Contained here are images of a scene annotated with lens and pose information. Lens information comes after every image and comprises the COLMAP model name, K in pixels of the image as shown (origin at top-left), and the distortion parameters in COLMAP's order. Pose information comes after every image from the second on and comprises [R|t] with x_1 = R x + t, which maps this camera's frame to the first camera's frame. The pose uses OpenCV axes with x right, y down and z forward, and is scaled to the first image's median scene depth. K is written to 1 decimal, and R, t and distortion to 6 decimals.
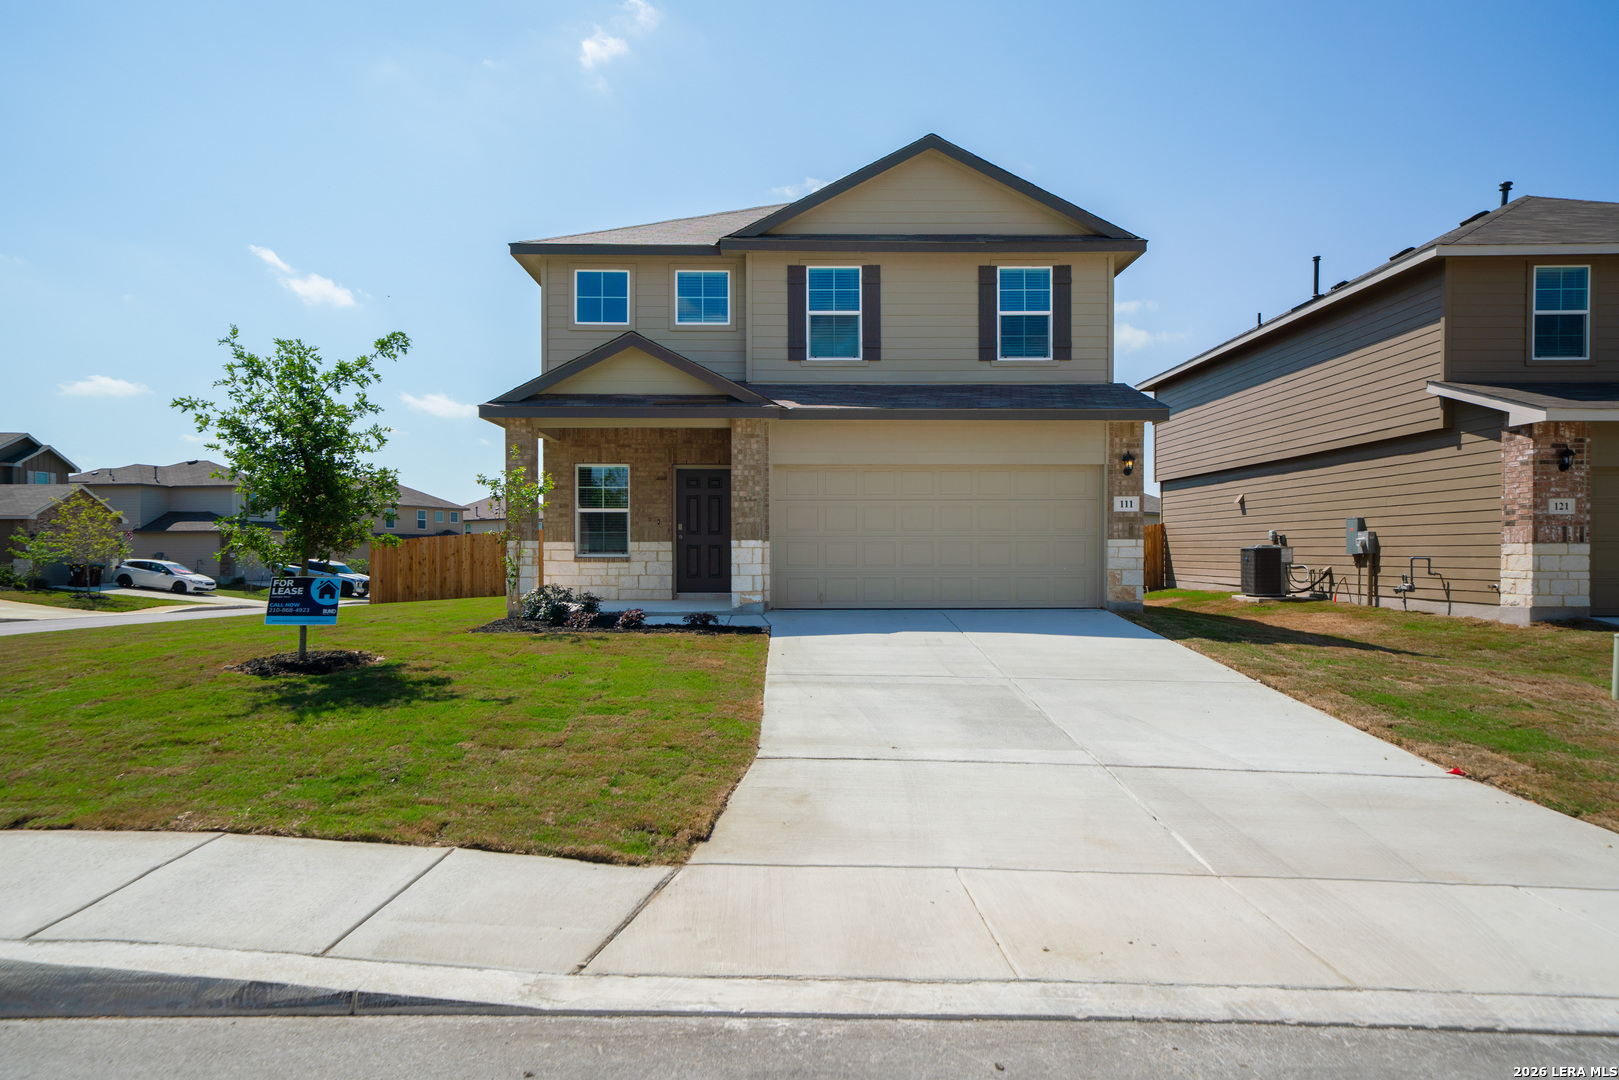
lens RADIAL K [[1020.0, 0, 804.2], [0, 1020.0, 545.1], [0, 0, 1]] dist [0.025485, -0.000732]
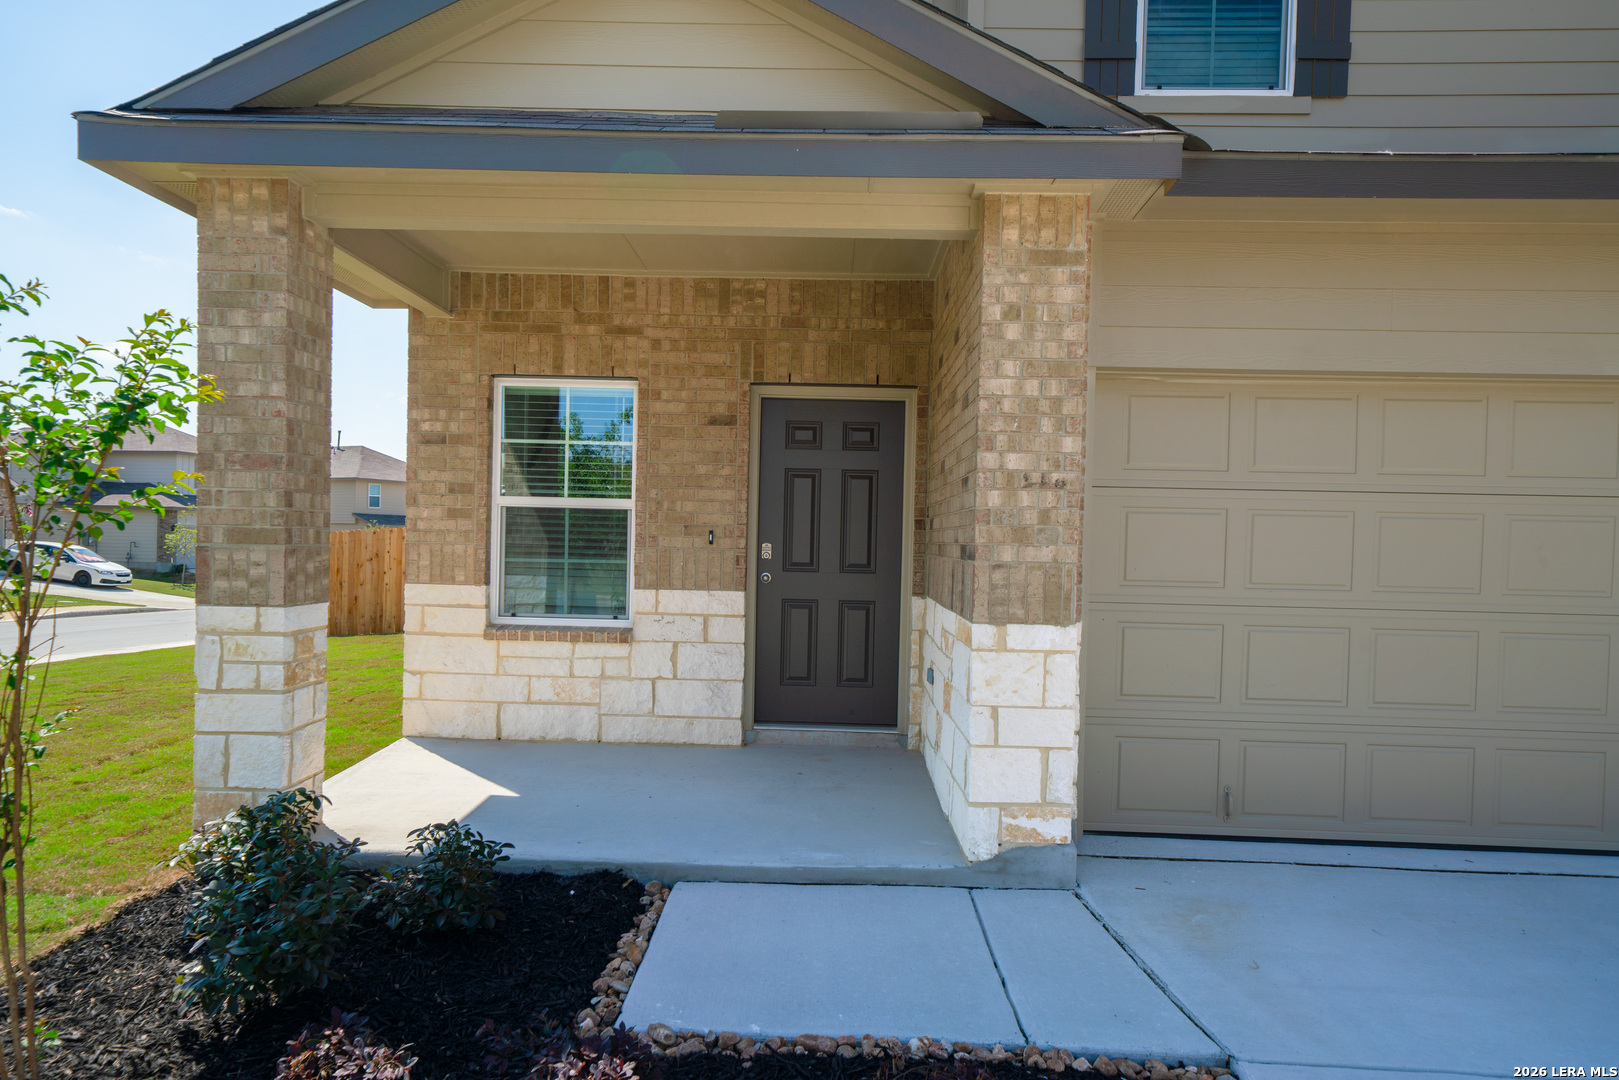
lens RADIAL K [[1059.8, 0, 799.3], [0, 1059.8, 553.5], [0, 0, 1]] dist [0.020435, 0.000005]
pose [[0.998925, 0.025539, -0.038689, -0.095742], [-0.024725, 0.999466, 0.021359, -0.025997], [0.039214, -0.020380, 0.999023, 0.617089]]
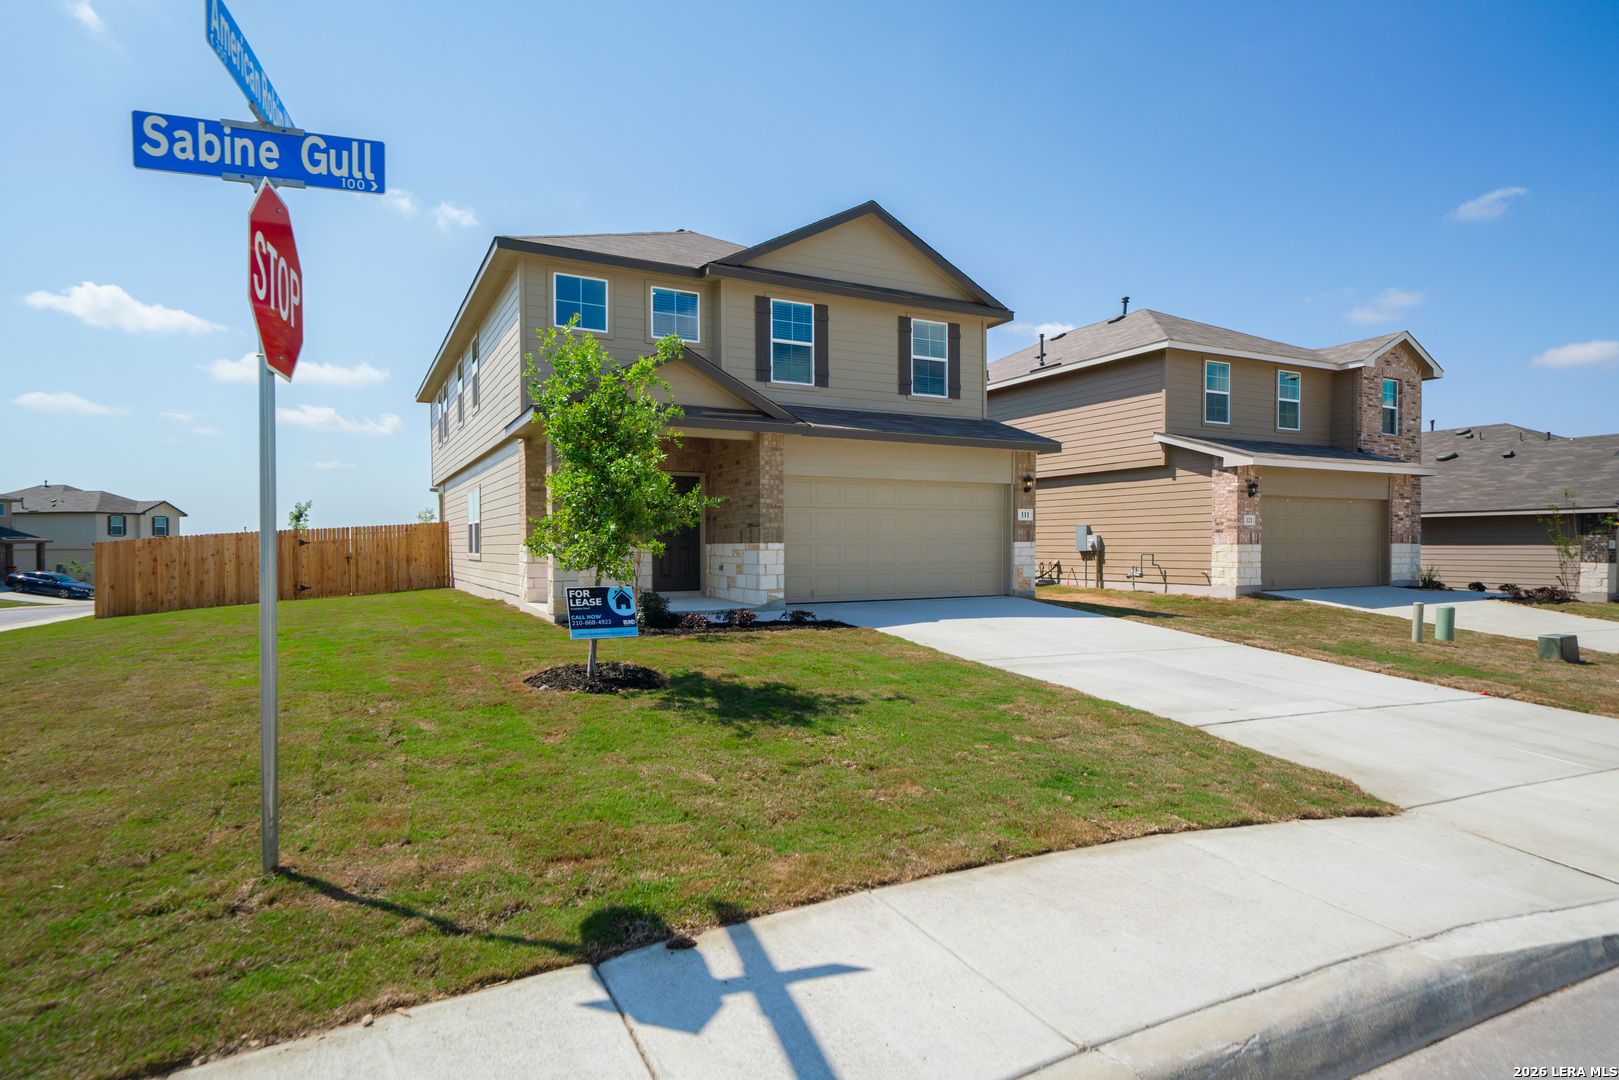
lens RADIAL K [[886.0, 0, 808.8], [0, 886.0, 545.6], [0, 0, 1]] dist [0.019843, 0.000843]
pose [[0.888855, -0.002682, 0.458181, -0.406356], [0.000049, 0.999983, 0.005759, -0.006613], [-0.458189, -0.005096, 0.888840, 0.111944]]
